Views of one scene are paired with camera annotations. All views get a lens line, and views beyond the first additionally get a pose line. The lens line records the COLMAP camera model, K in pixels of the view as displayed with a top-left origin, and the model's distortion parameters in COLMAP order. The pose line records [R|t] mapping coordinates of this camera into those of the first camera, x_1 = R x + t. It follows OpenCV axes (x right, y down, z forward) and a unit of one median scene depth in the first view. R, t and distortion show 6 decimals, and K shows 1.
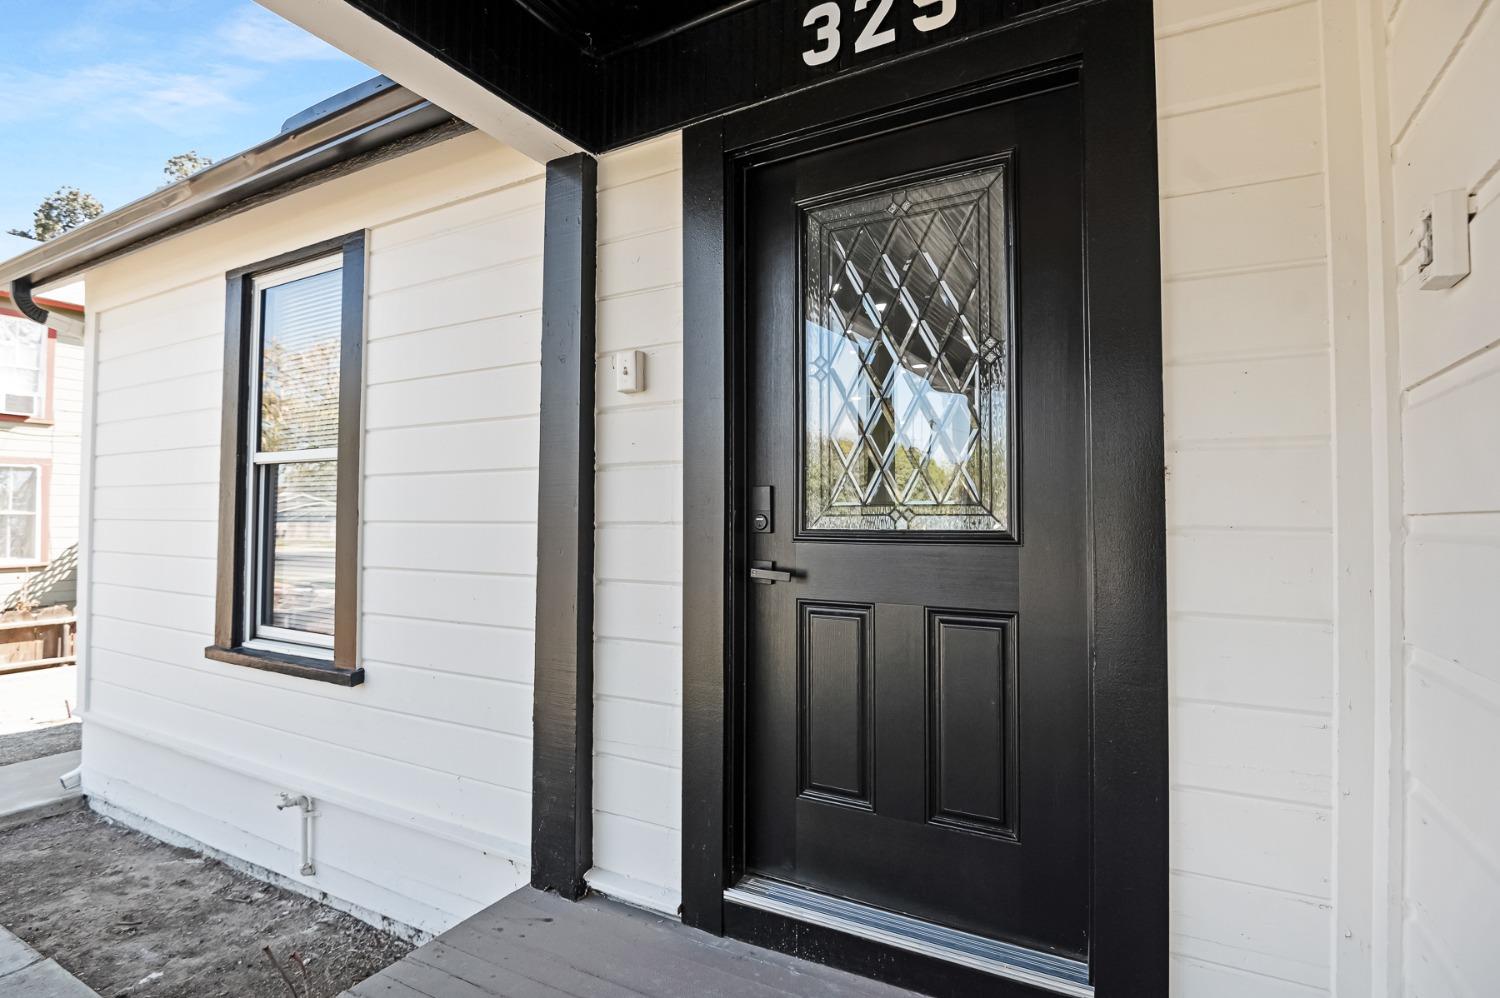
lens RADIAL K [[781.2, 0, 750.0], [0, 781.2, 499.0], [0, 0, 1]] dist [-0.002226, -0.000360]
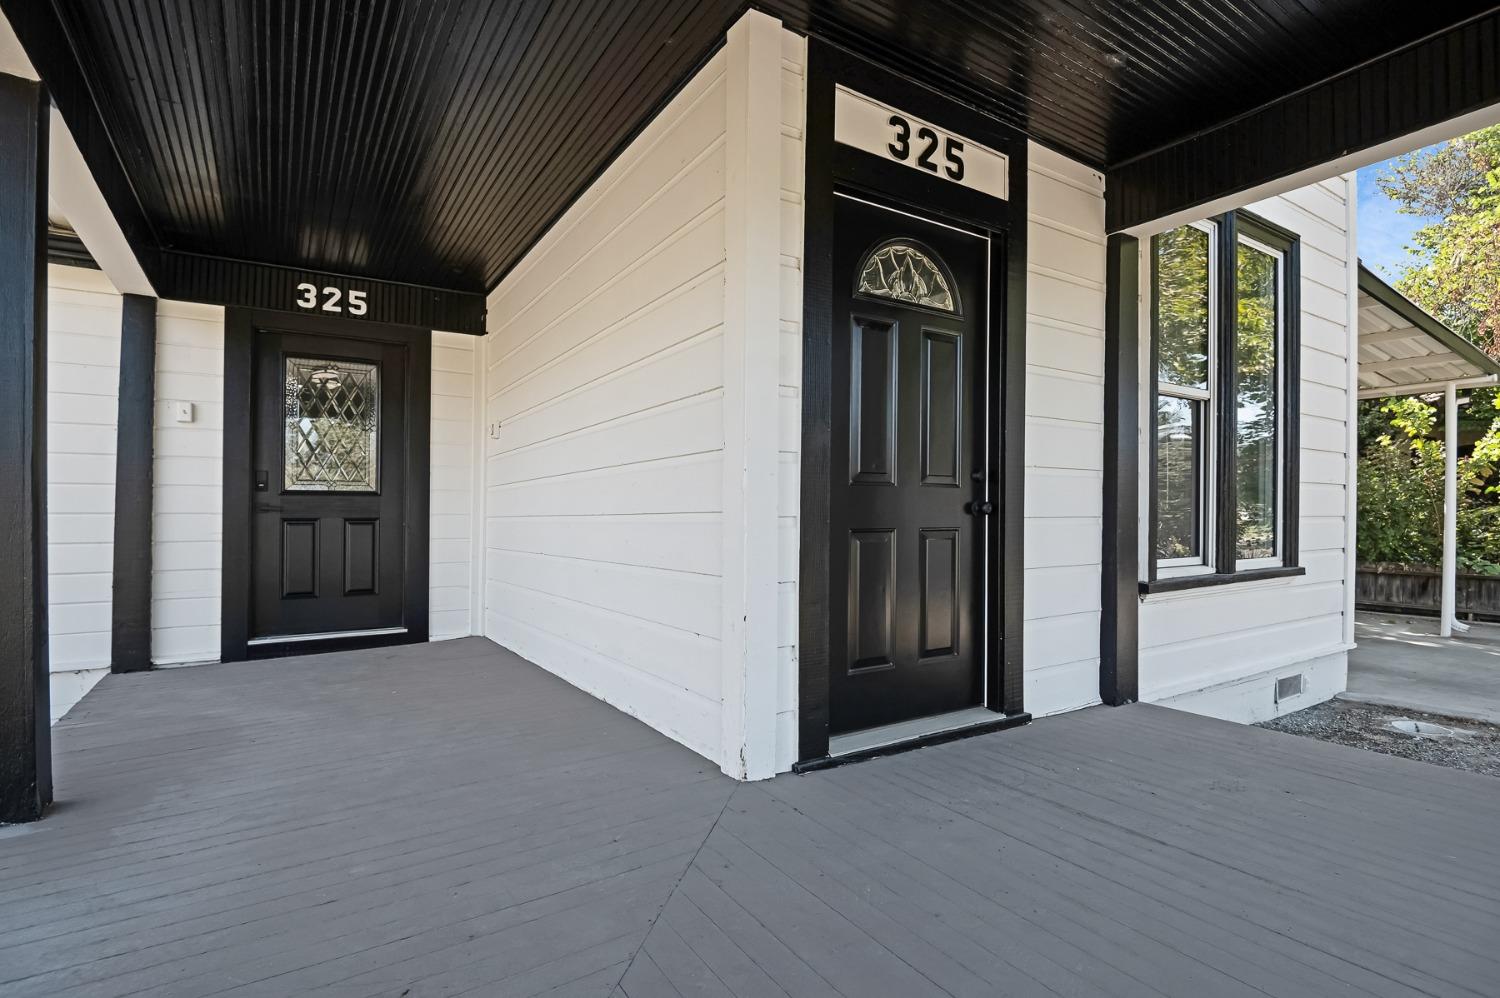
lens RADIAL K [[703.1, 0, 750.0], [0, 703.1, 499.0], [0, 0, 1]] dist [-0.011126, -0.007116]
pose [[0.467644, 0.005129, 0.883902, -1.158336], [-0.038251, 0.999164, 0.014439, -0.017903], [-0.883089, -0.040562, 0.467449, -1.278470]]
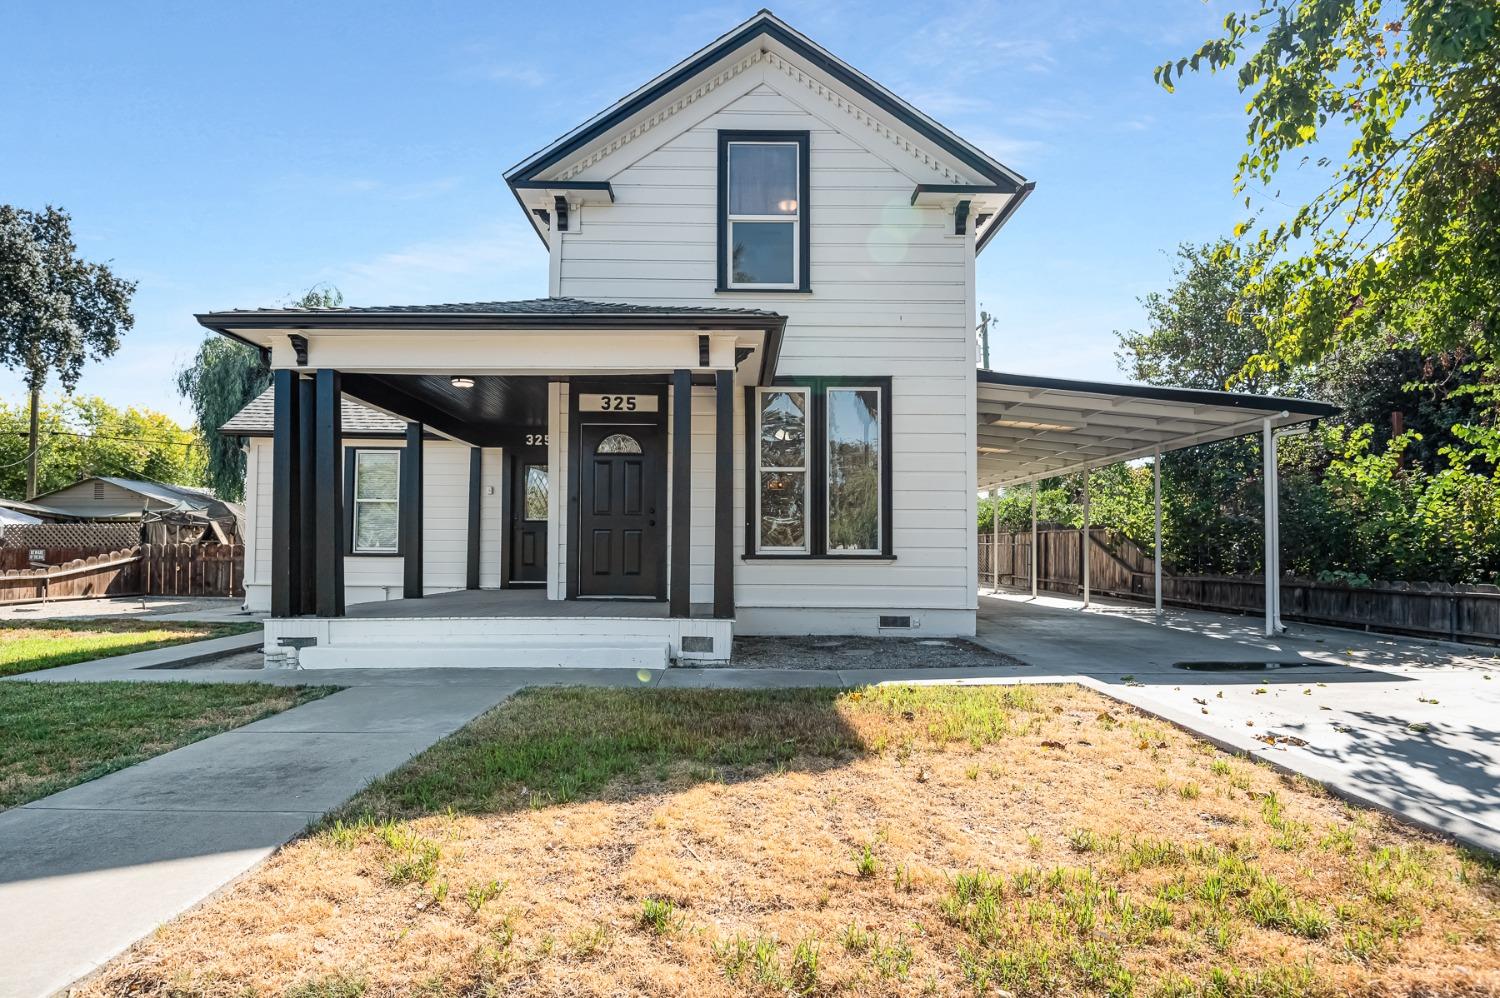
lens RADIAL K [[781.2, 0, 750.0], [0, 781.2, 499.0], [0, 0, 1]] dist [-0.002226, -0.000360]
pose [[0.864857, 0.024971, 0.501396, -1.391232], [-0.021922, 0.999688, -0.011975, -0.083614], [-0.501539, -0.000635, 0.865135, -4.885109]]
